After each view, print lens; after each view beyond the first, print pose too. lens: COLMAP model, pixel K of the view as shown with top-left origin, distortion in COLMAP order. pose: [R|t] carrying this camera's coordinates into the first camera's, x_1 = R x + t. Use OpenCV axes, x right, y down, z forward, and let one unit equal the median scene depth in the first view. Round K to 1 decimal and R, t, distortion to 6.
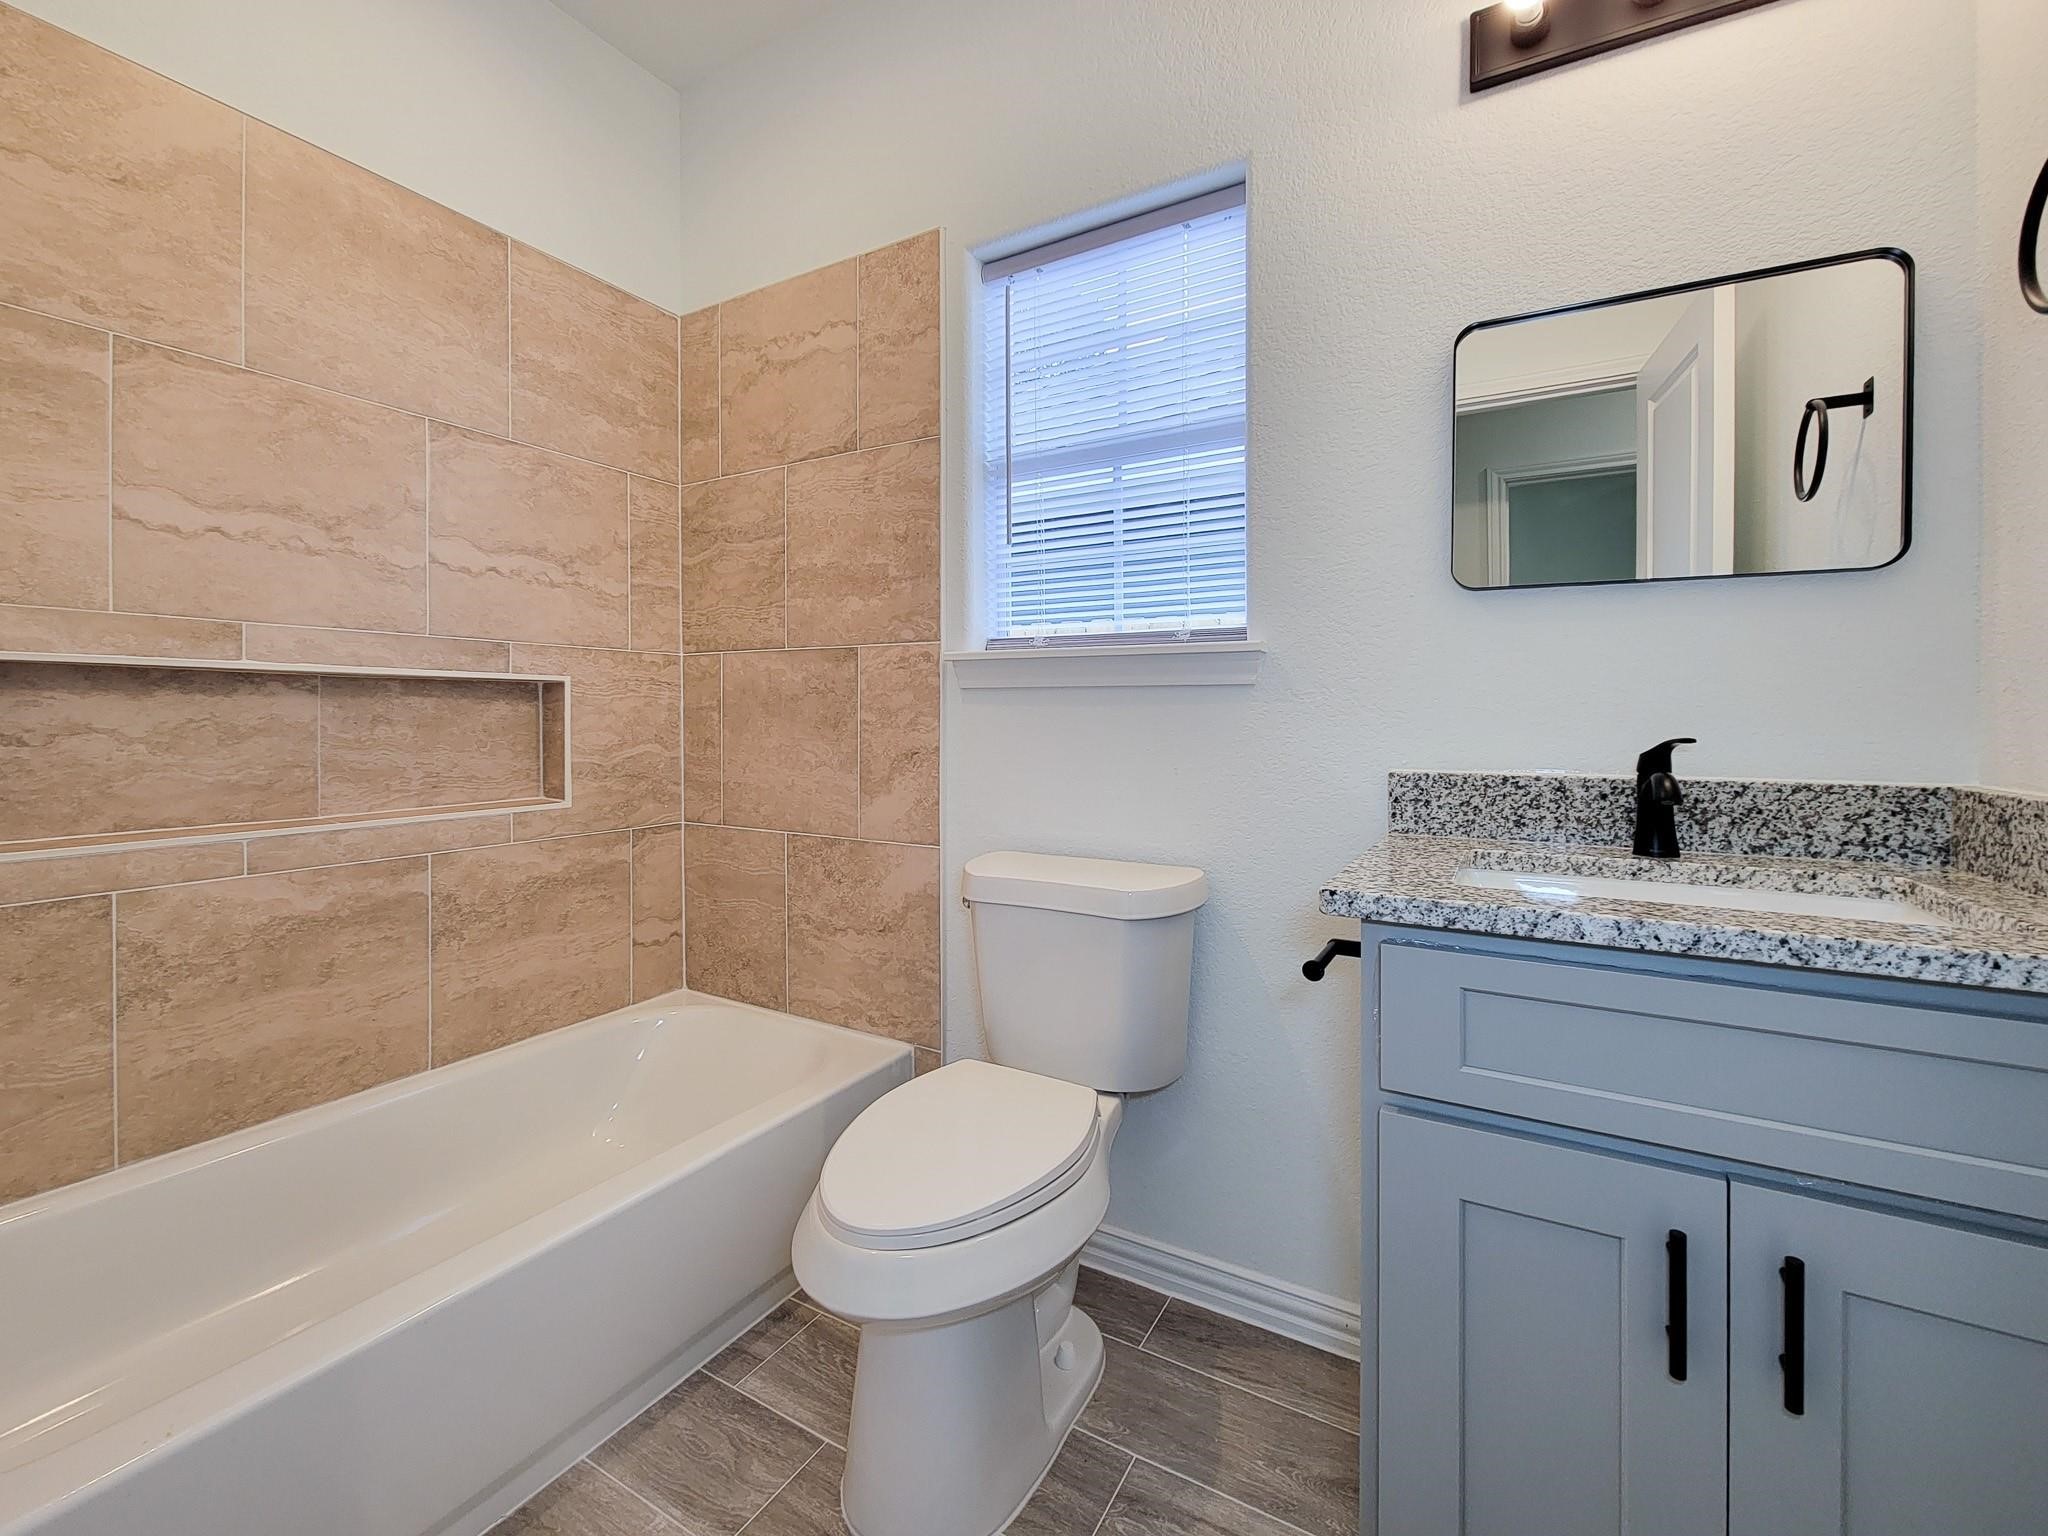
lens RADIAL K [[863.7, 0, 1012.8], [0, 863.7, 767.1], [0, 0, 1]] dist [0.001336, -0.001288]
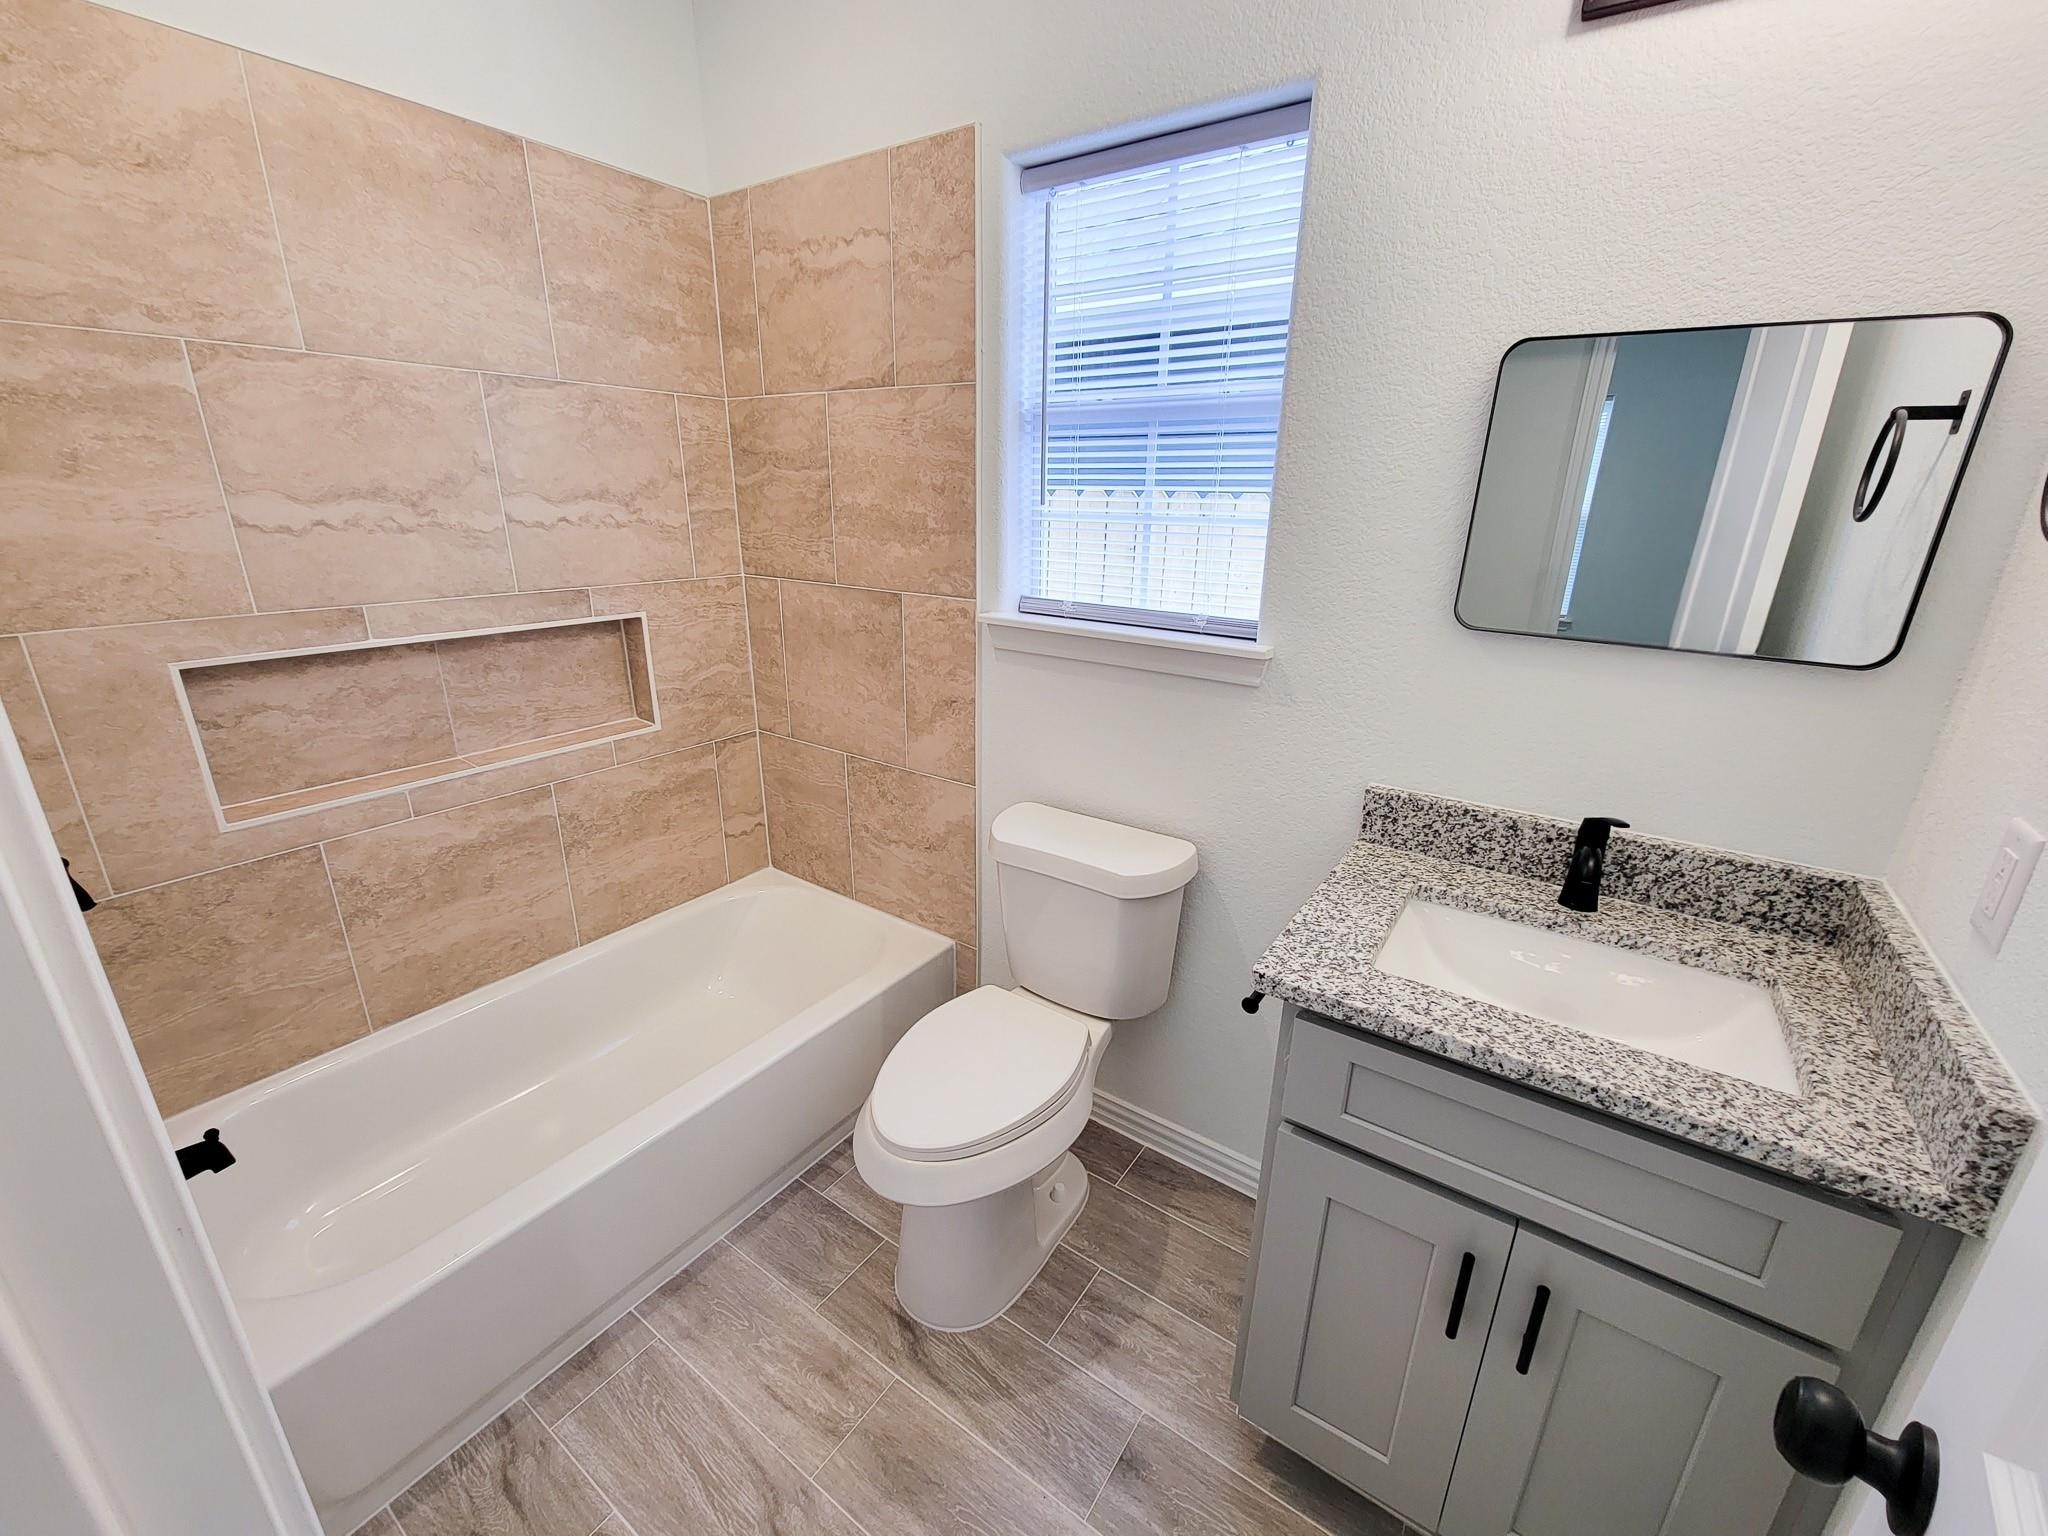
lens RADIAL K [[835.5, 0, 1024.0], [0, 835.5, 768.0], [0, 0, 1]] dist [-0.000449, -0.000073]
pose [[0.996630, 0.036230, -0.073589, 0.065988], [-0.011629, 0.950510, 0.310476, -0.303045], [0.081196, -0.308574, 0.947728, -0.039606]]
